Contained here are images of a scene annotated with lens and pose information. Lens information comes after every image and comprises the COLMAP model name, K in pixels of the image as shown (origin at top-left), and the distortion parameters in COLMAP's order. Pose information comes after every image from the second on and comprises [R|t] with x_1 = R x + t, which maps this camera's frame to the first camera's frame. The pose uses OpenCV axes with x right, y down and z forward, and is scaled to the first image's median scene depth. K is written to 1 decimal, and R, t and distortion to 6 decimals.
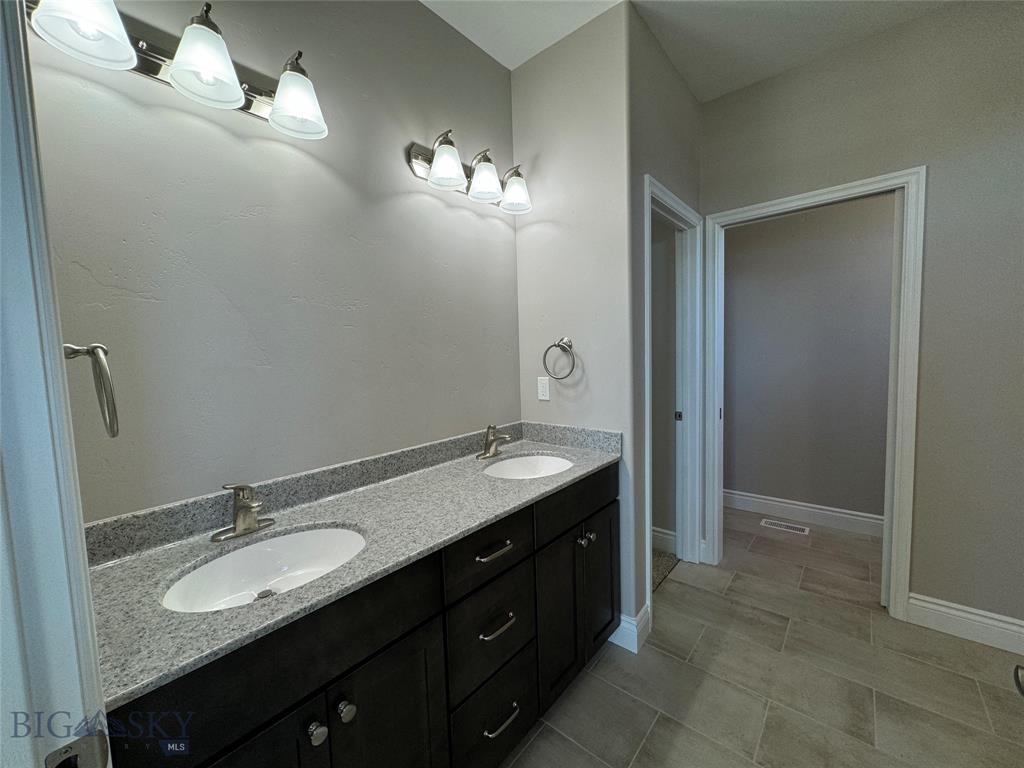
lens RADIAL K [[405.7, 0, 512.0], [0, 405.7, 384.0], [0, 0, 1]] dist [-0.002441, 0.000357]
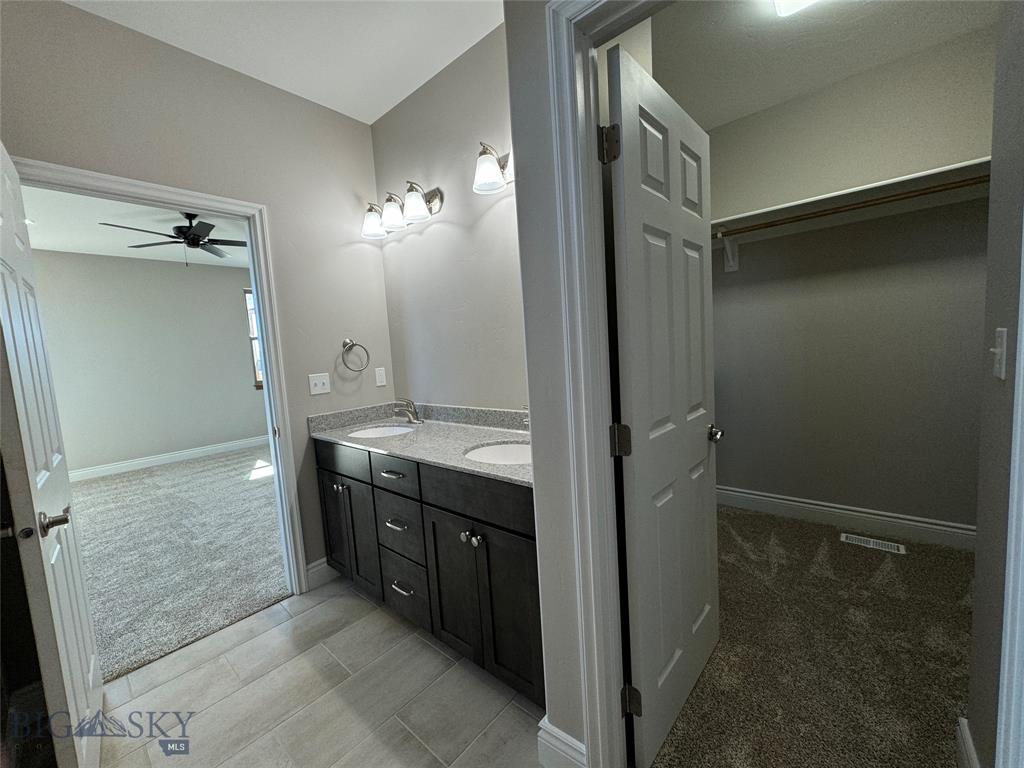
lens RADIAL K [[405.7, 0, 512.0], [0, 405.7, 384.0], [0, 0, 1]] dist [-0.002441, 0.000357]
pose [[-0.007250, 0.125676, -0.992045, 1.087075], [-0.012301, 0.991985, 0.125758, -0.092645], [0.999898, 0.013115, -0.005646, 1.111820]]
